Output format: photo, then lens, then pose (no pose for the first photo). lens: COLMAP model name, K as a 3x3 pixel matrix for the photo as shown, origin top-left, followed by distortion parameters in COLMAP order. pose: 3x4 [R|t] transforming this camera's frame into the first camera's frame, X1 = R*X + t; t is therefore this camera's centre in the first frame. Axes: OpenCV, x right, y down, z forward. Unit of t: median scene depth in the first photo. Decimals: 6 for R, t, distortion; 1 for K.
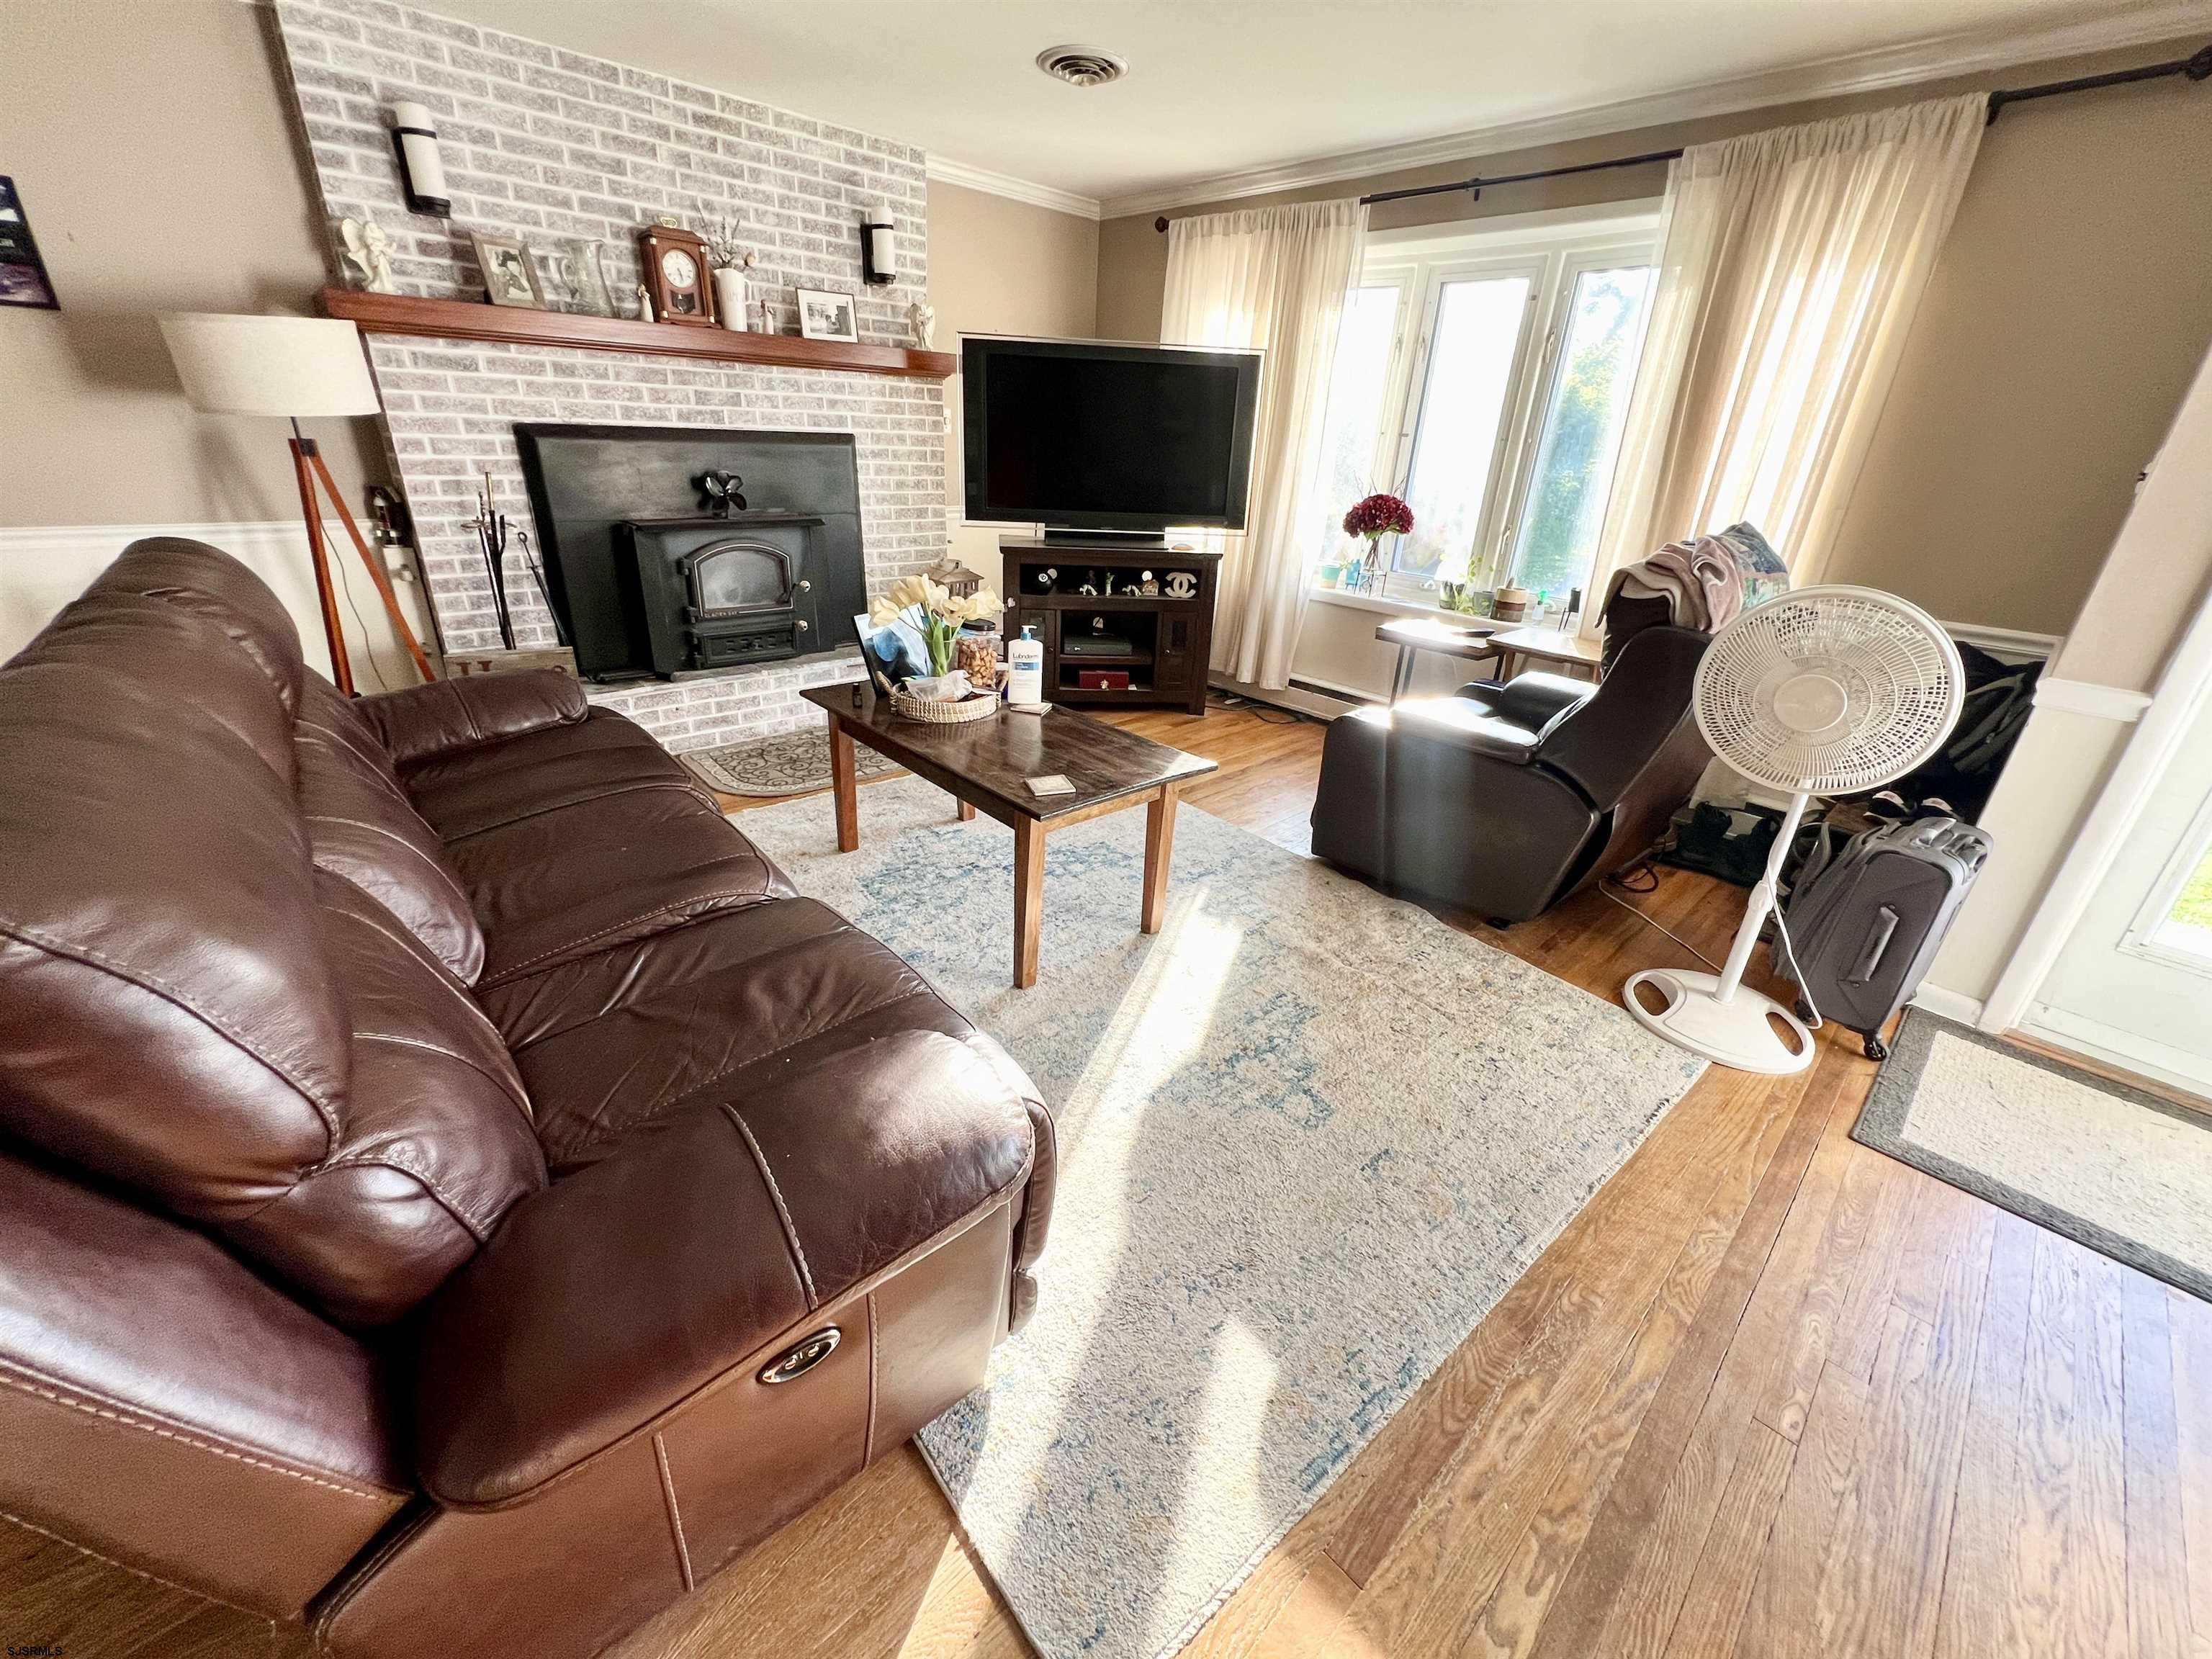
lens RADIAL K [[885.4, 0, 1101.3], [0, 885.4, 823.4], [0, 0, 1]] dist [-0.002430, 0.001688]
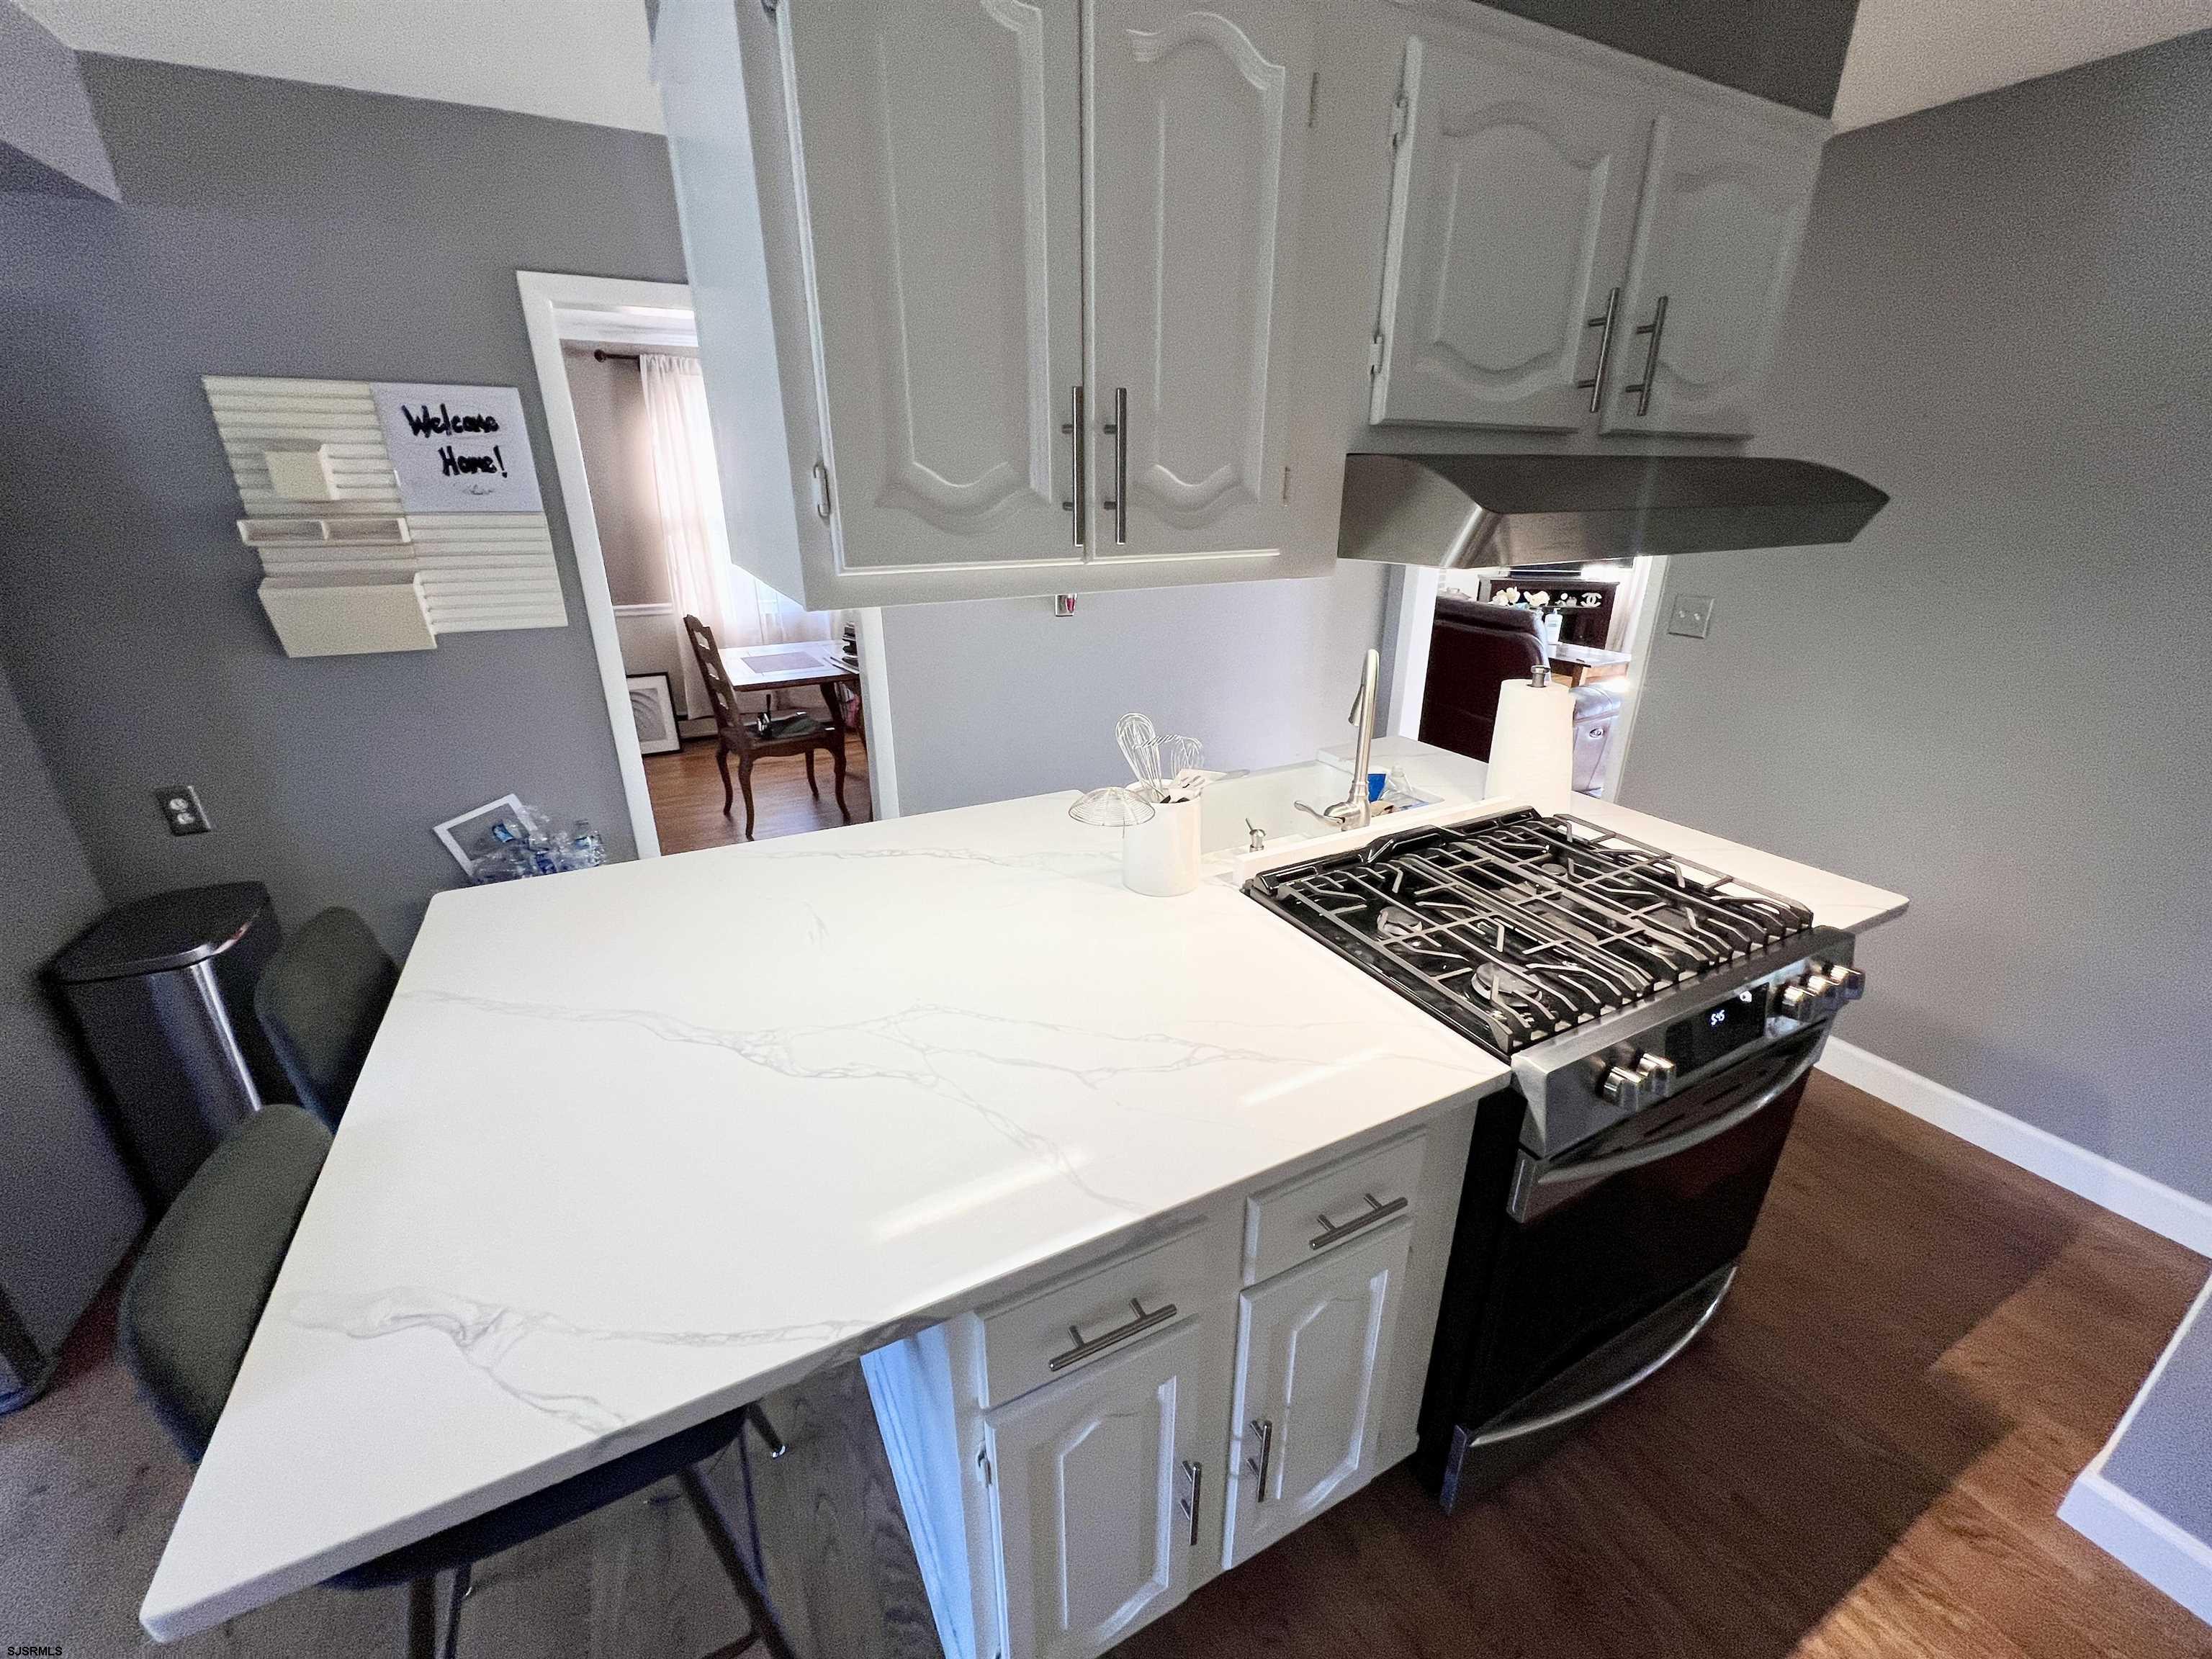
lens RADIAL K [[885.4, 0, 1103.2], [0, 885.4, 823.4], [0, 0, 1]] dist [-0.002430, 0.001688]
pose [[0.958823, 0.054740, -0.278678, -0.462144], [-0.069385, 0.996665, -0.042954, 0.437754], [0.275397, 0.060522, 0.959423, -1.273520]]
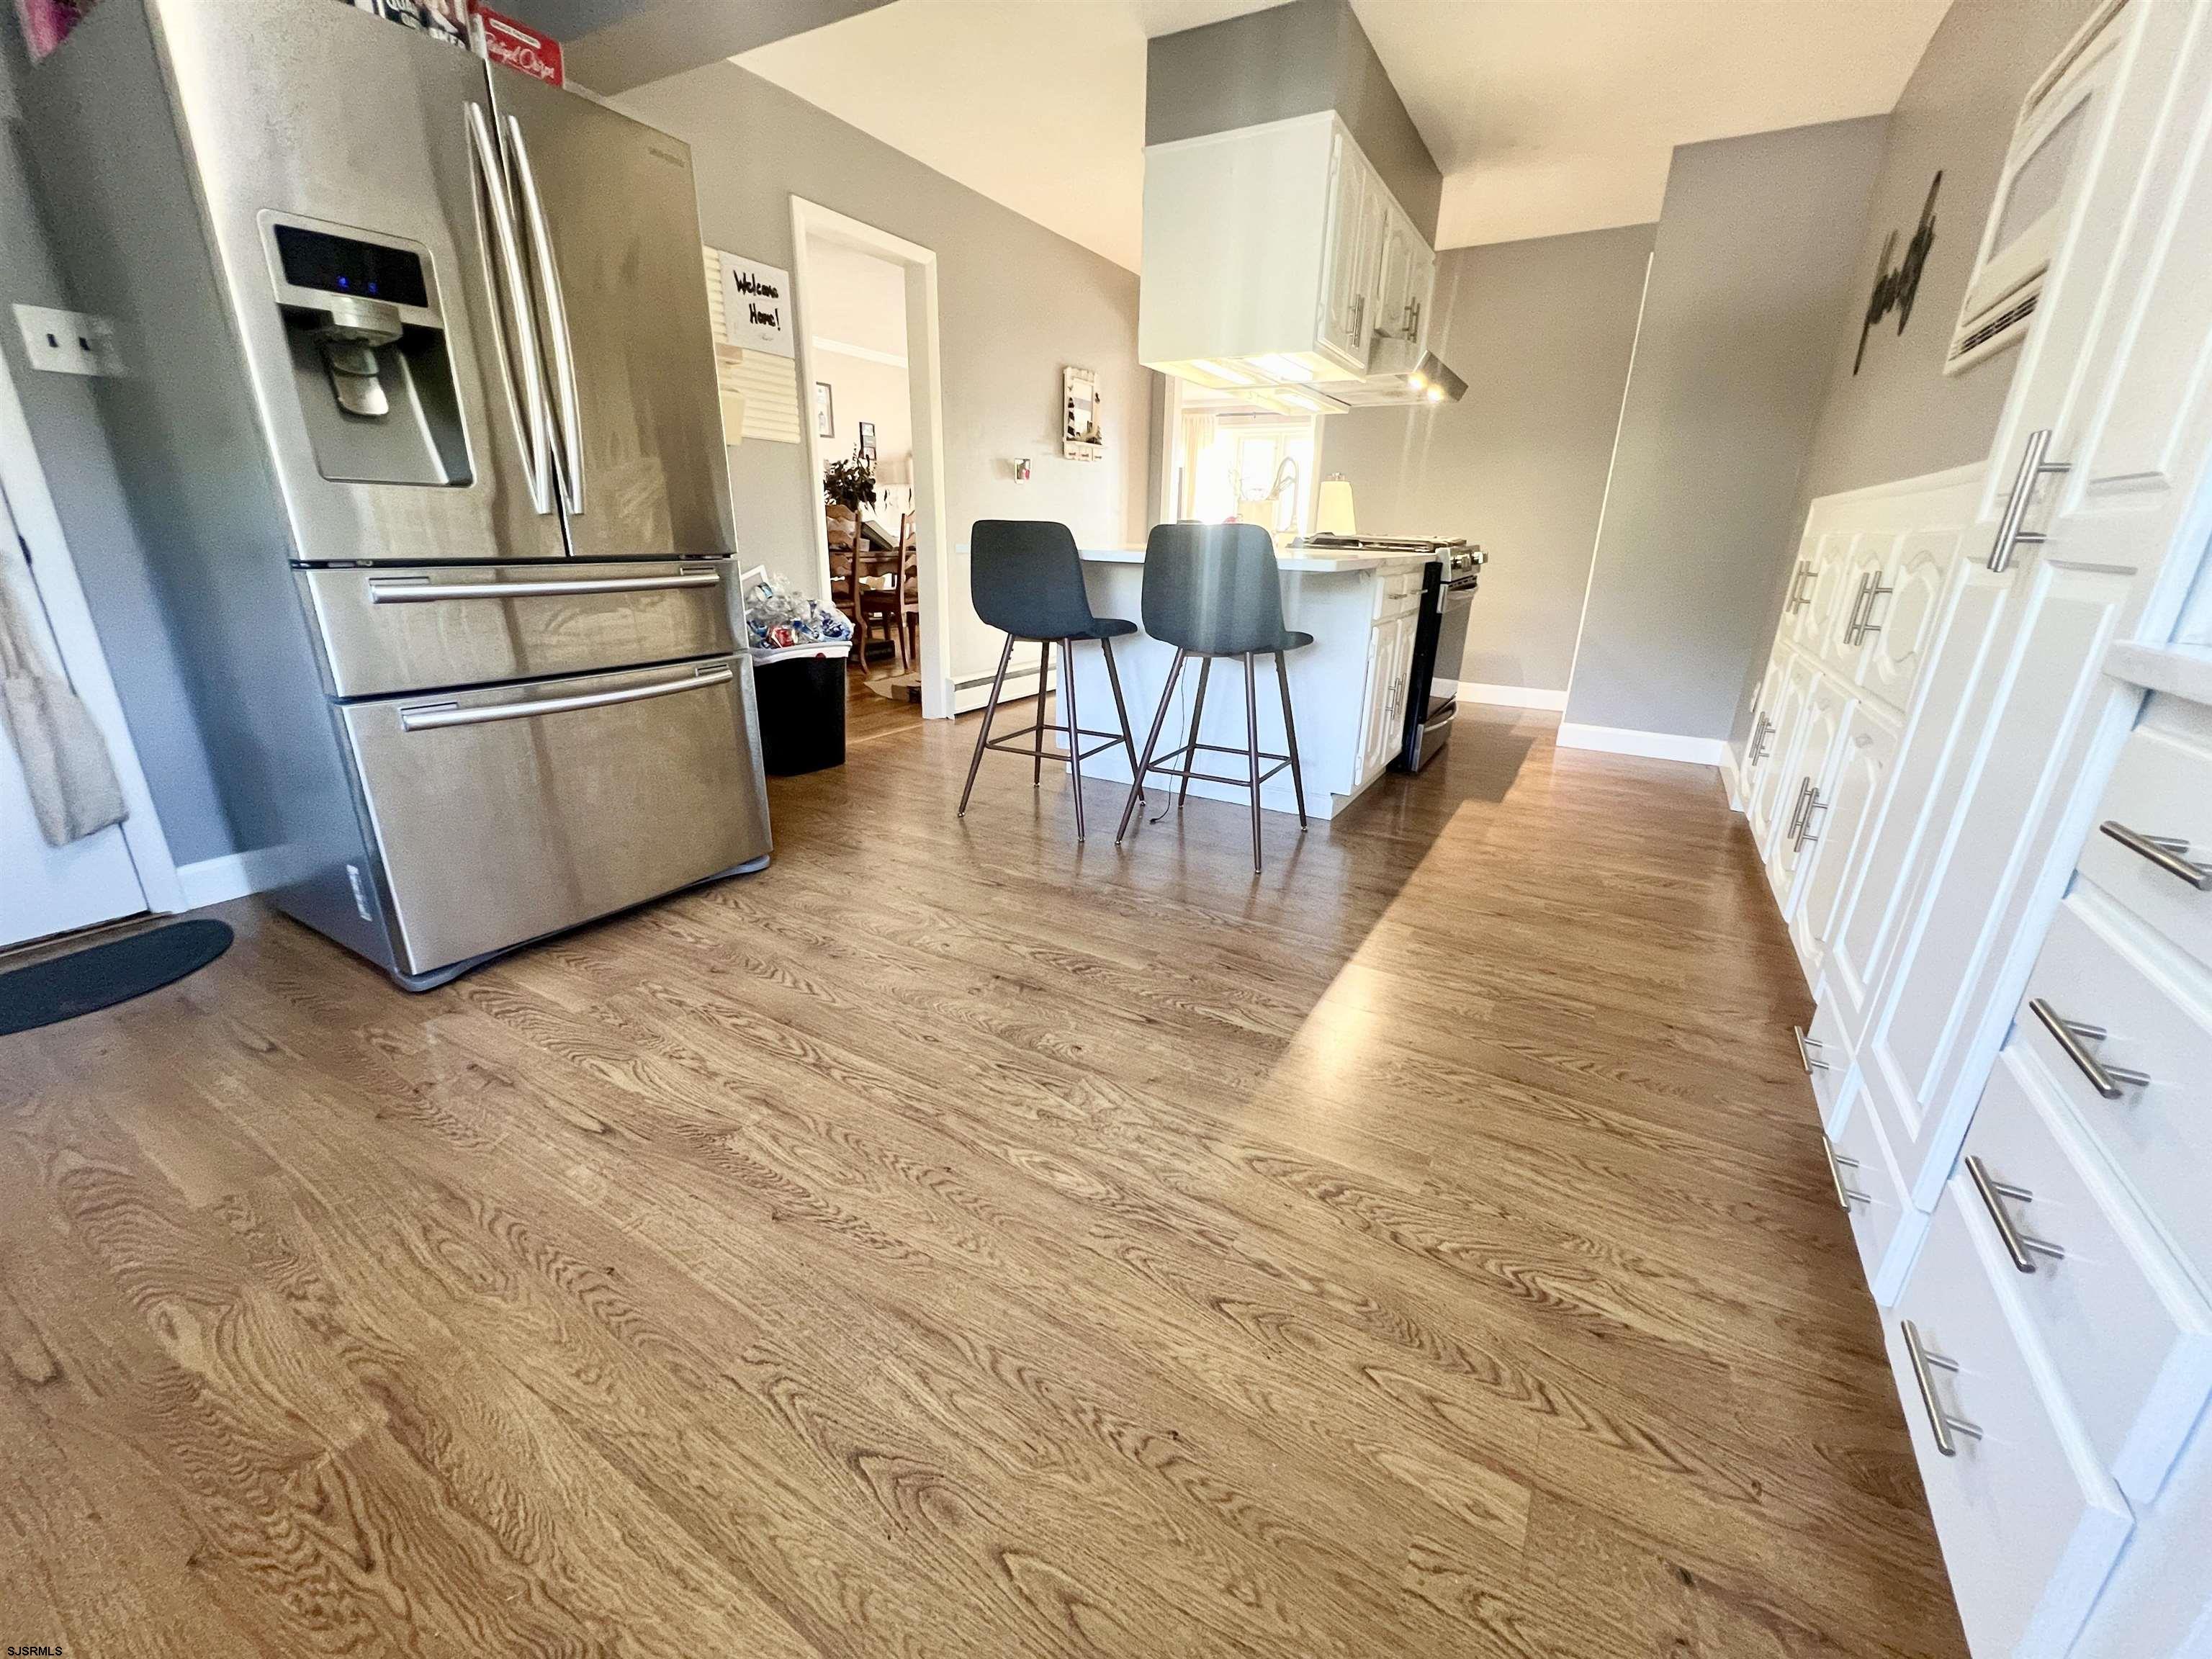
lens RADIAL K [[885.4, 0, 1096.4], [0, 885.4, 820.8], [0, 0, 1]] dist [-0.002430, 0.001688]
pose [[0.960702, -0.110966, 0.254439, -1.093872], [0.131986, 0.988983, -0.067032, 0.842043], [-0.244197, 0.097980, 0.964763, -1.766021]]
